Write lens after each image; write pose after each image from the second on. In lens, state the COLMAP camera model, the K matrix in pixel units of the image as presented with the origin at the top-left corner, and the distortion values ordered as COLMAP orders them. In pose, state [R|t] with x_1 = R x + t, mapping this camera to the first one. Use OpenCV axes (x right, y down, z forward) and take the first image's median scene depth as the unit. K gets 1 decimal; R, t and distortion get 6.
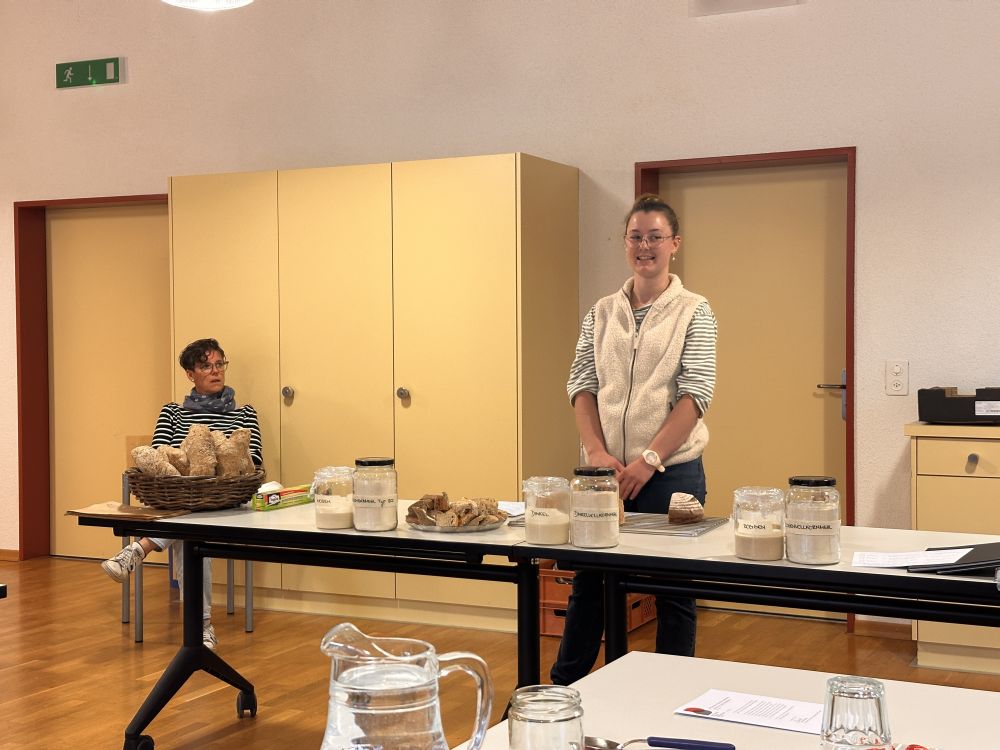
lens RADIAL K [[1412.5, 0, 500.4], [0, 1412.5, 373.5], [0, 0, 1]] dist [0.148277, 0.000000]
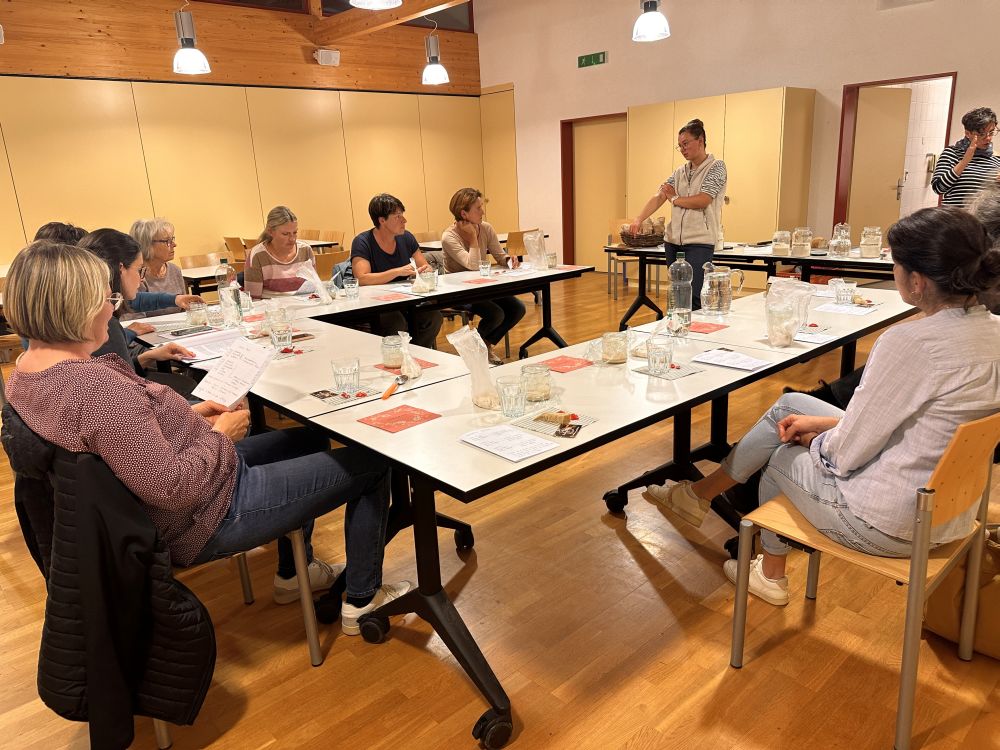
lens RADIAL K [[697.0, 0, 492.5], [0, 697.0, 372.0], [0, 0, 1]] dist [0.025143, -0.031372]
pose [[0.926999, 0.057331, -0.370656, 0.020978], [0.040879, 0.966917, 0.251793, -0.016828], [0.372829, -0.248564, 0.893988, -0.295734]]
